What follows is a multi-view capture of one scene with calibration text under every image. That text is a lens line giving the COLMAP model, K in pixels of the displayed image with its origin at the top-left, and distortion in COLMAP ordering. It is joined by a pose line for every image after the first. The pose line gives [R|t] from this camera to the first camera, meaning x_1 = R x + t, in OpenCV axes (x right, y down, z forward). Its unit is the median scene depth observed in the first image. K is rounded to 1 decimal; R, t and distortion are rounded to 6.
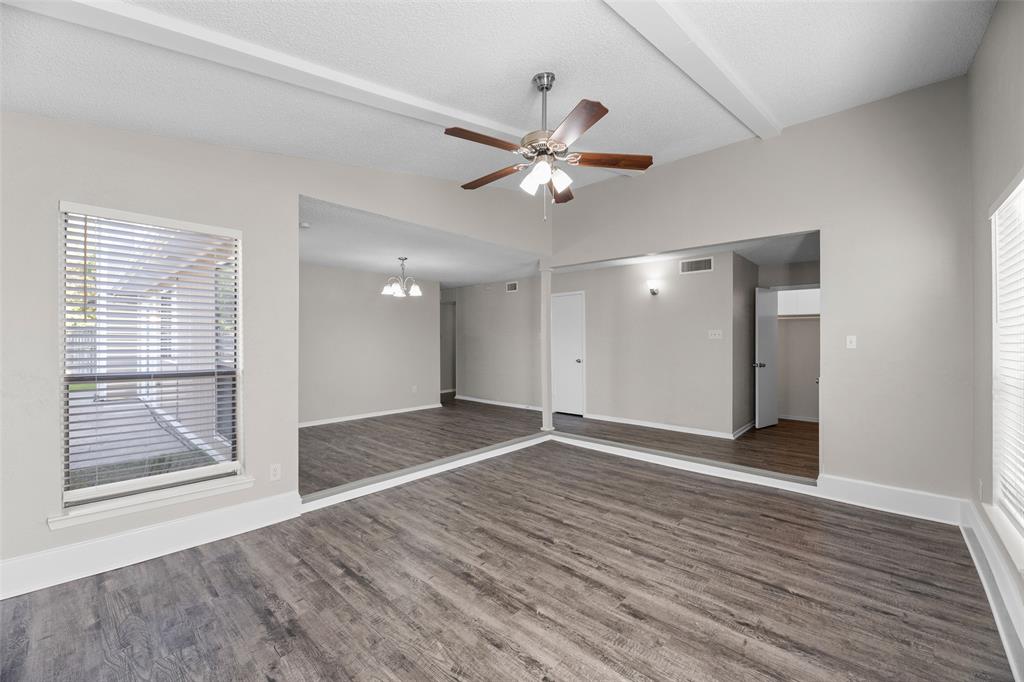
lens RADIAL K [[406.9, 0, 534.4], [0, 406.9, 338.0], [0, 0, 1]] dist [-0.000647, -0.000302]
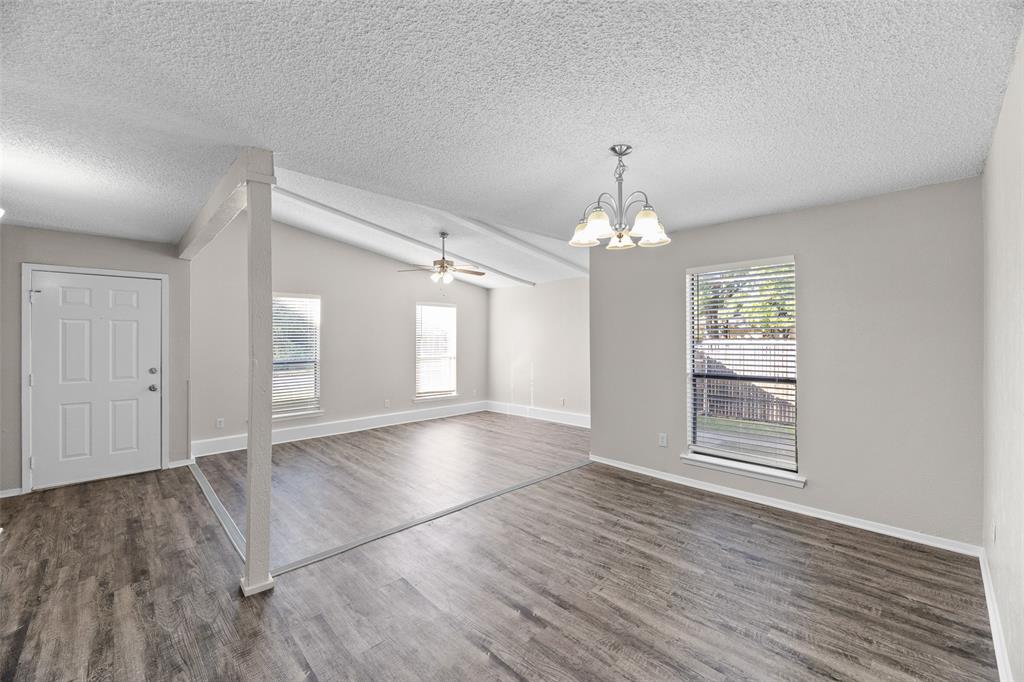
lens RADIAL K [[414.2, 0, 519.5], [0, 414.2, 339.3], [0, 0, 1]] dist [-0.001311, -0.002661]
pose [[-0.997302, 0.003720, 0.073318, -0.524865], [0.003609, 0.999992, -0.001645, -0.028155], [-0.073323, -0.001376, -0.997307, 2.971577]]
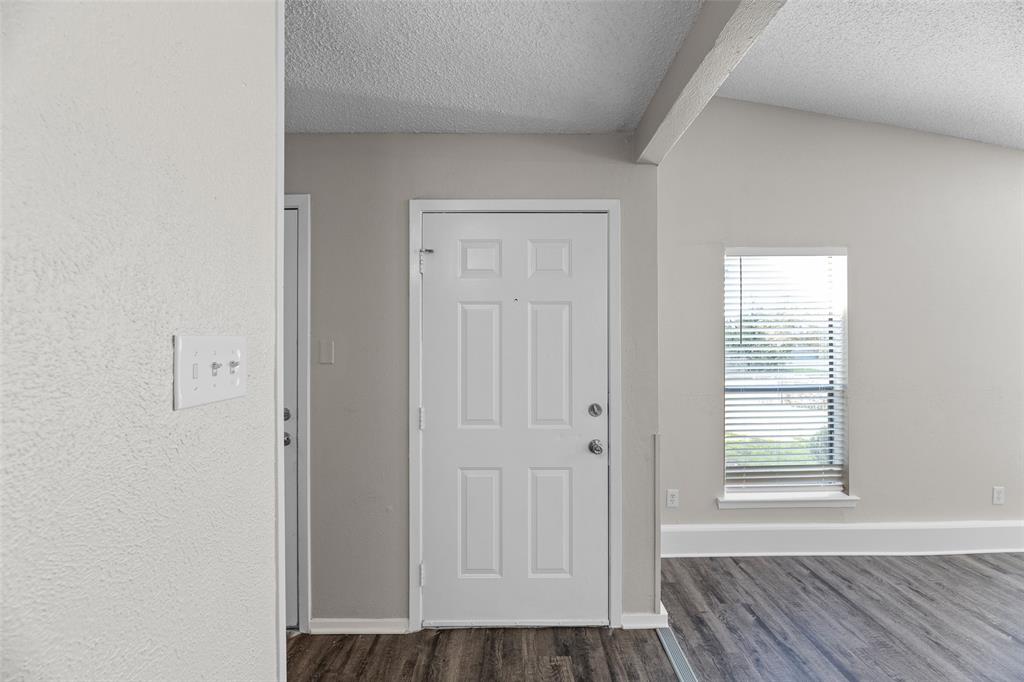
lens RADIAL K [[414.2, 0, 519.5], [0, 414.2, 339.3], [0, 0, 1]] dist [-0.001311, -0.002661]
pose [[-0.656209, 0.013110, 0.754466, 0.550455], [0.002860, 0.999885, -0.014887, -0.029855], [-0.754574, -0.007611, -0.656171, 2.058288]]
